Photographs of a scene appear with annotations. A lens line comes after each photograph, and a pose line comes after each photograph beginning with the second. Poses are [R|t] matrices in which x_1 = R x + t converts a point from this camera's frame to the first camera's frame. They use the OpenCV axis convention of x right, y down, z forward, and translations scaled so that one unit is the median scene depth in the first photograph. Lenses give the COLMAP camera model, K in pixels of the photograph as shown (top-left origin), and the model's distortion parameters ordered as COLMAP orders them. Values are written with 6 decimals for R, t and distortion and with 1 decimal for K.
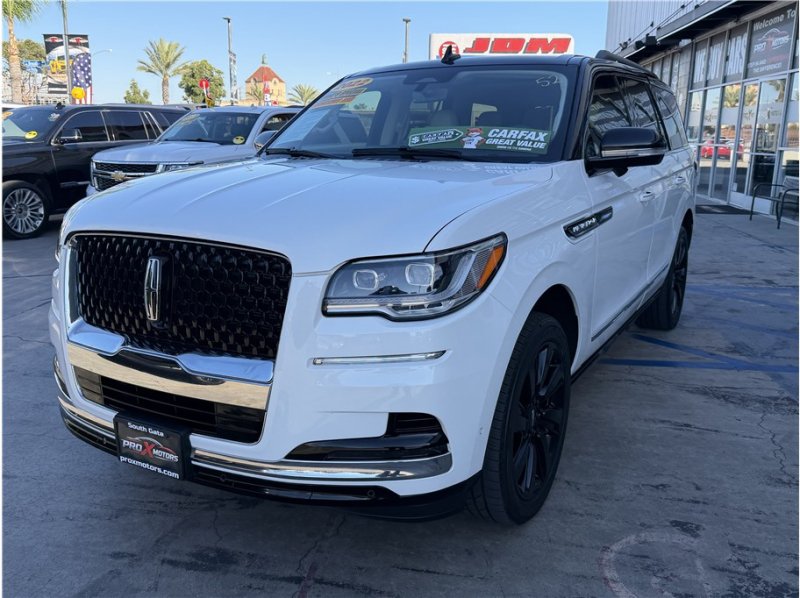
lens RADIAL K [[690.2, 0, 405.3], [0, 690.2, 298.8], [0, 0, 1]] dist [0.076379, -0.130400]
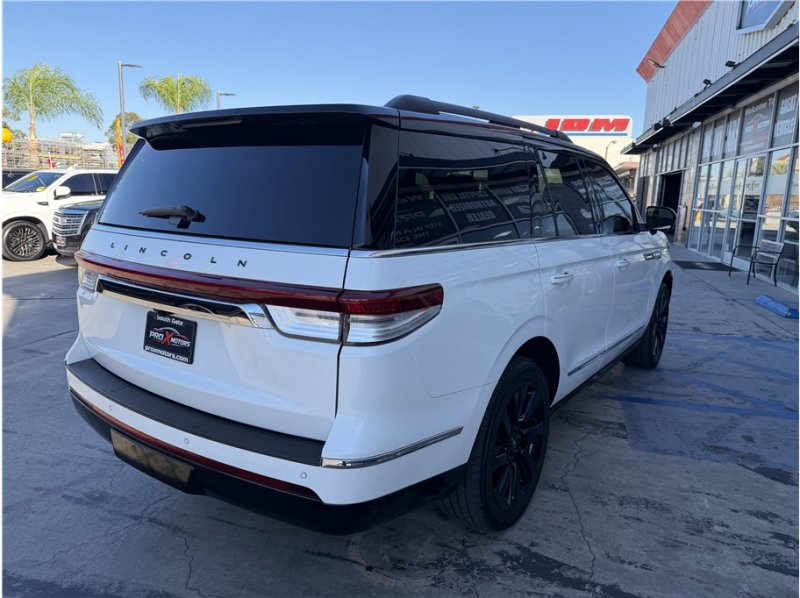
lens RADIAL K [[565.9, 0, 400.0], [0, 565.9, 299.0], [0, 0, 1]] dist [0.000243, -0.005919]
pose [[0.986204, 0.043420, -0.159736, 0.387915], [-0.051349, 0.997628, -0.045852, -0.011777], [0.157366, 0.053422, 0.986094, -0.055116]]
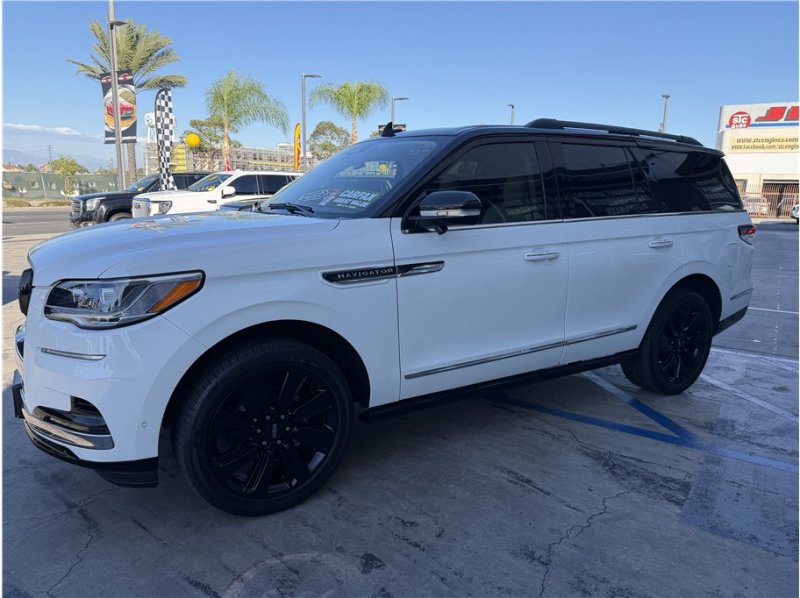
lens RADIAL K [[558.3, 0, 400.0], [0, 558.3, 299.0], [0, 0, 1]] dist [0.032171, -0.042632]
pose [[0.881480, 0.095072, -0.462551, 0.656537], [-0.117764, 0.992833, -0.020356, -0.047726], [0.457301, 0.072416, 0.886359, 0.192857]]
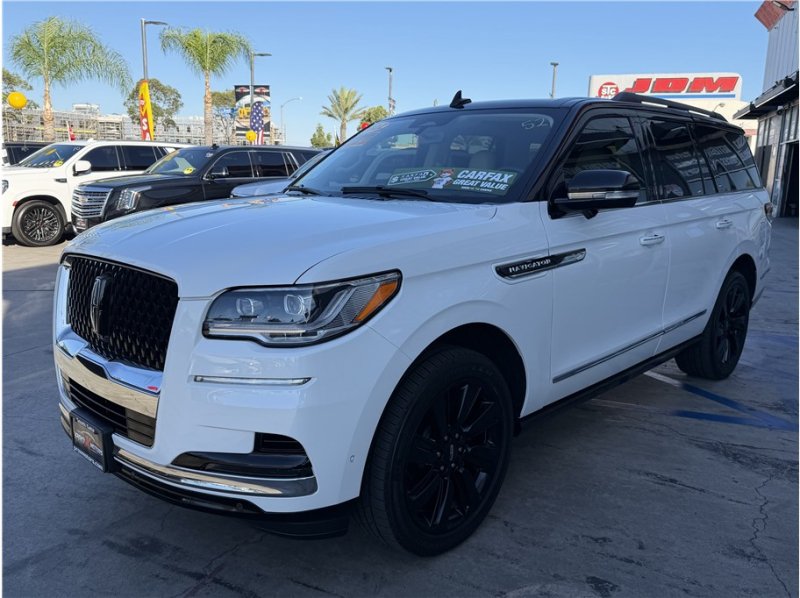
lens RADIAL K [[653.3, 0, 400.0], [0, 653.3, 299.0], [0, 0, 1]] dist [0.049578, -0.076546]
pose [[0.969911, 0.054795, -0.237212, 0.269452], [-0.064266, 0.997408, -0.032372, -0.014160], [0.234823, 0.046643, 0.970918, 0.033648]]
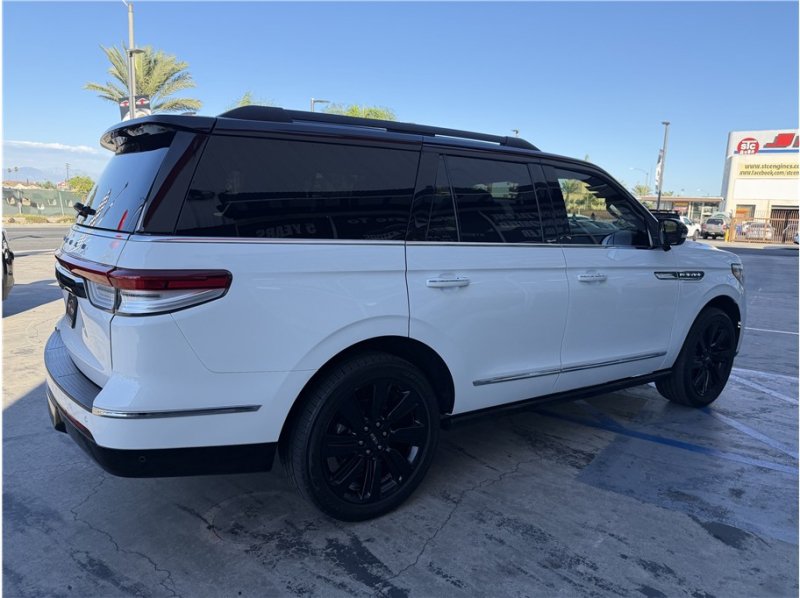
lens RADIAL K [[565.9, 0, 400.0], [0, 565.9, 299.0], [0, 0, 1]] dist [0.000243, -0.005919]
pose [[0.871881, 0.090513, -0.481281, 0.850019], [-0.133408, 0.989501, -0.055586, -0.013978], [0.471197, 0.112670, 0.874802, 0.053675]]
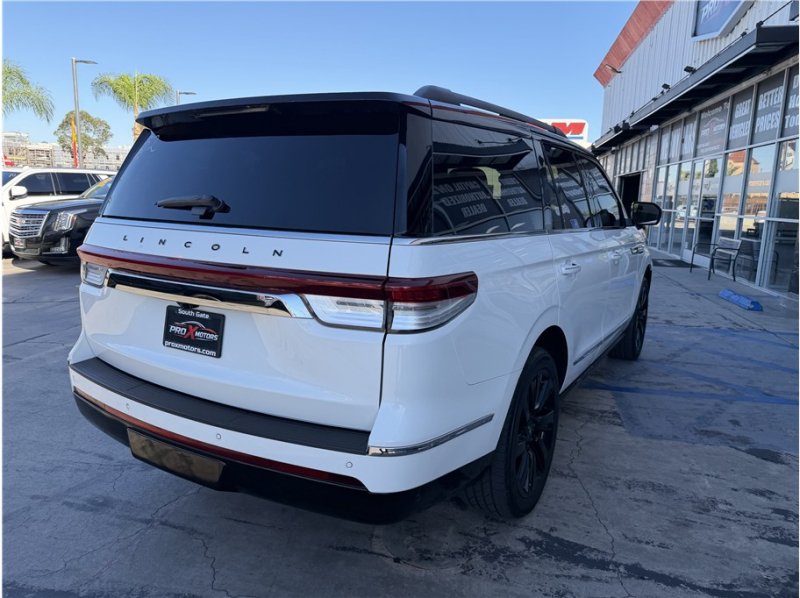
lens RADIAL K [[565.2, 0, 406.5], [0, 565.2, 299.2], [0, 0, 1]] dist [0.001280, -0.004786]
pose [[0.996184, 0.028287, -0.082565, 0.310197], [-0.032685, 0.998090, -0.052414, 0.006009], [0.080924, 0.054912, 0.995206, -0.064227]]
